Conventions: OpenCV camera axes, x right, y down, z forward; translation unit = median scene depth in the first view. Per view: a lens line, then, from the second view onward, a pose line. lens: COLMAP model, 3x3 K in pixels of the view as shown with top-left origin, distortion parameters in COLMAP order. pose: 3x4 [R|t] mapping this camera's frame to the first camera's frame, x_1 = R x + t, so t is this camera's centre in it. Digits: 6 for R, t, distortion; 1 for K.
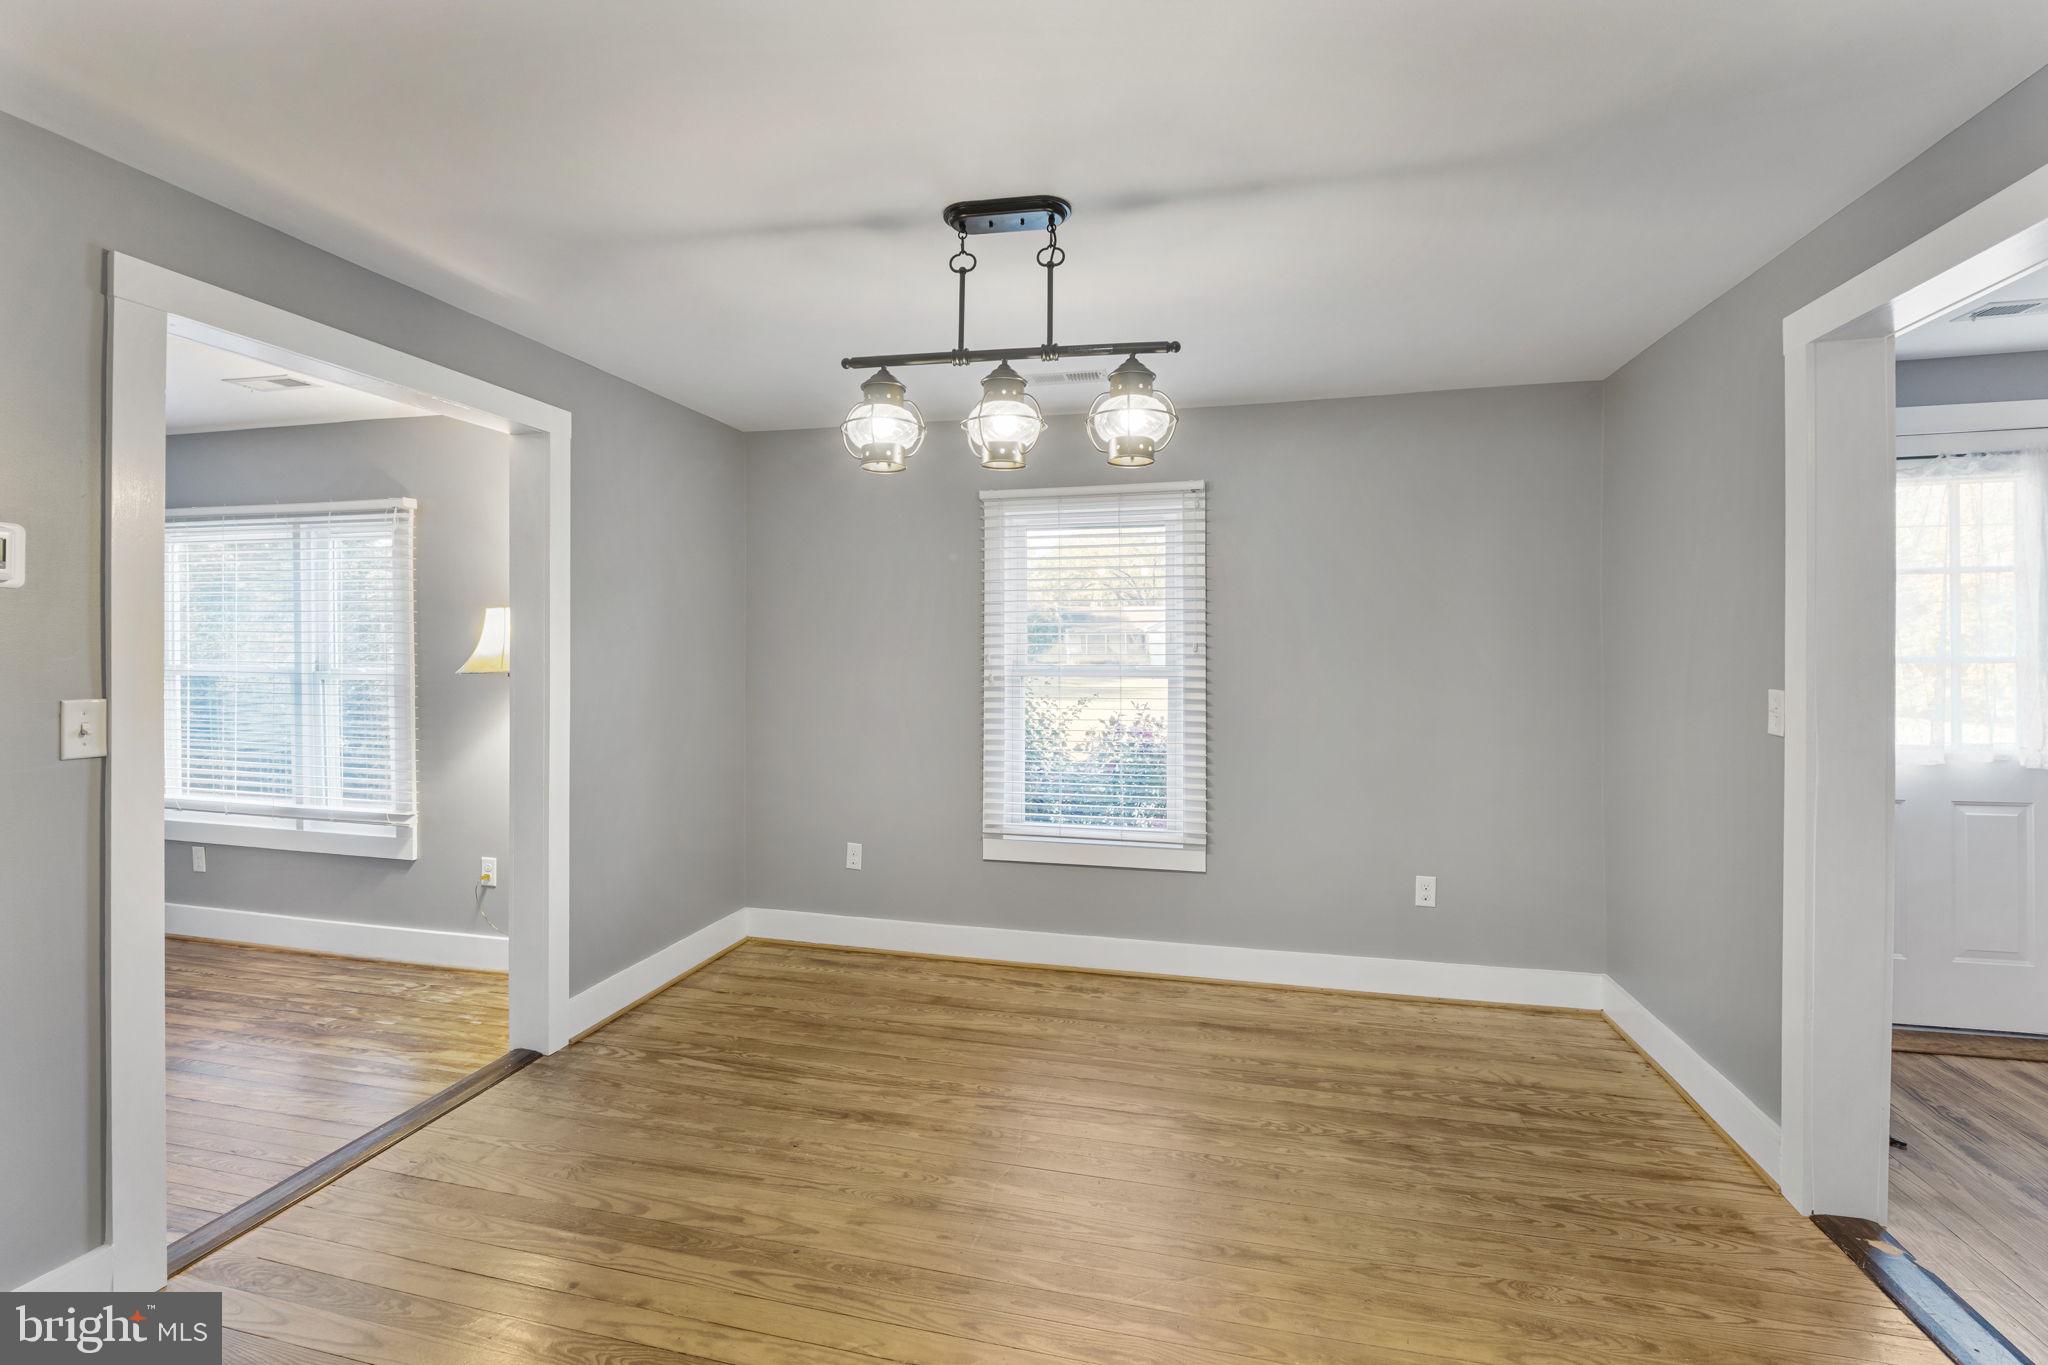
lens RADIAL K [[867.1, 0, 1020.4], [0, 867.1, 666.1], [0, 0, 1]] dist [-0.011150, -0.000460]
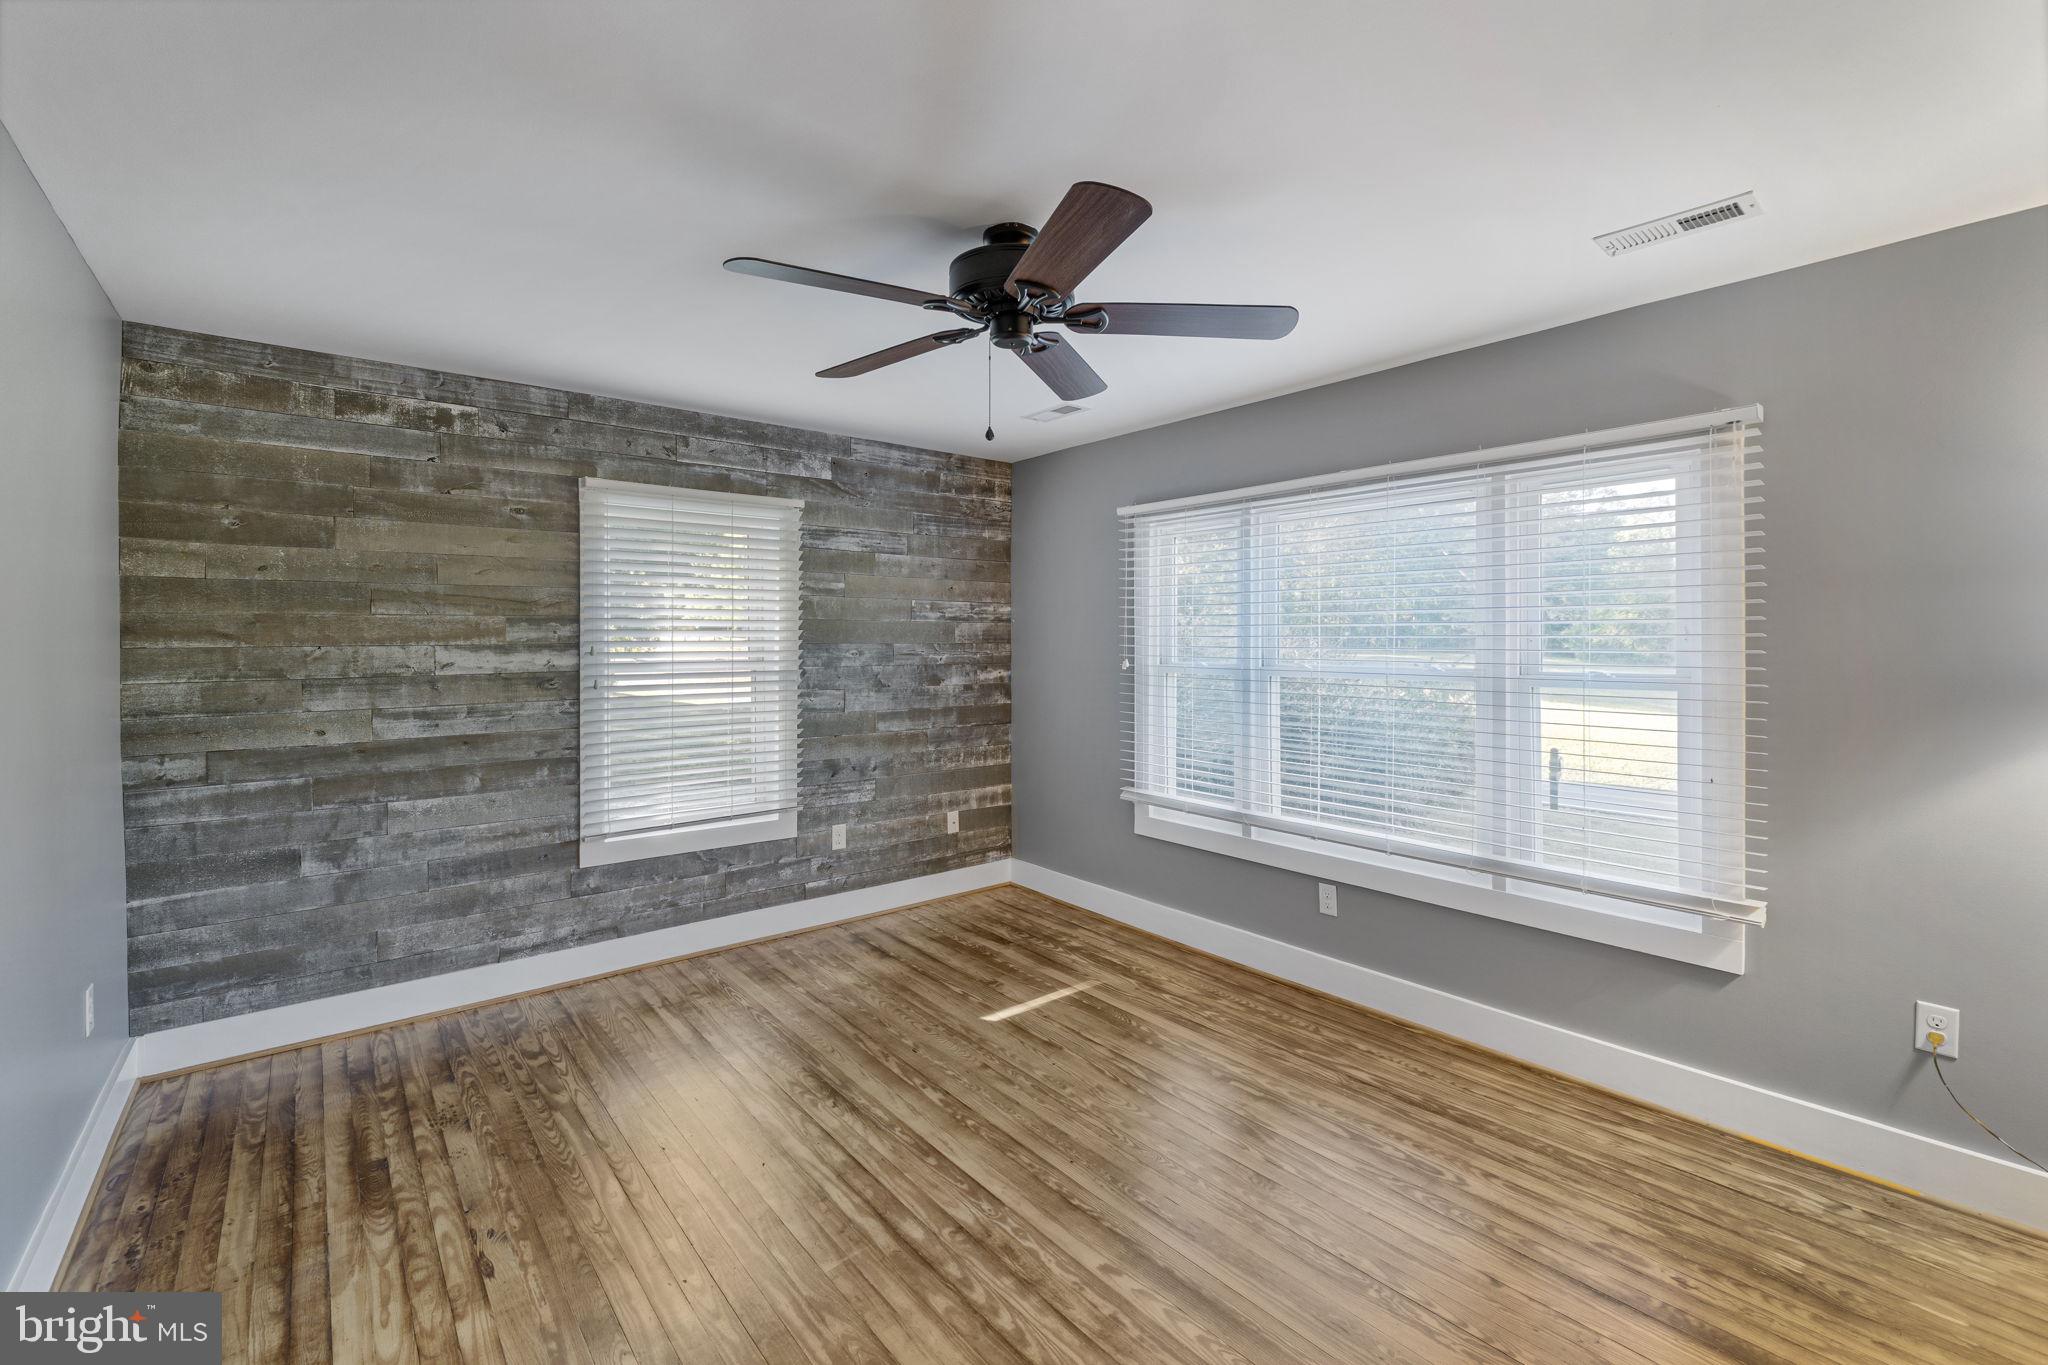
lens RADIAL K [[867.1, 0, 1016.7], [0, 867.1, 670.8], [0, 0, 1]] dist [-0.011150, -0.000460]
pose [[0.789880, 0.014548, -0.613089, -0.732154], [-0.004757, 0.999834, 0.017596, -0.009235], [0.613243, -0.010983, 0.789818, 0.166572]]
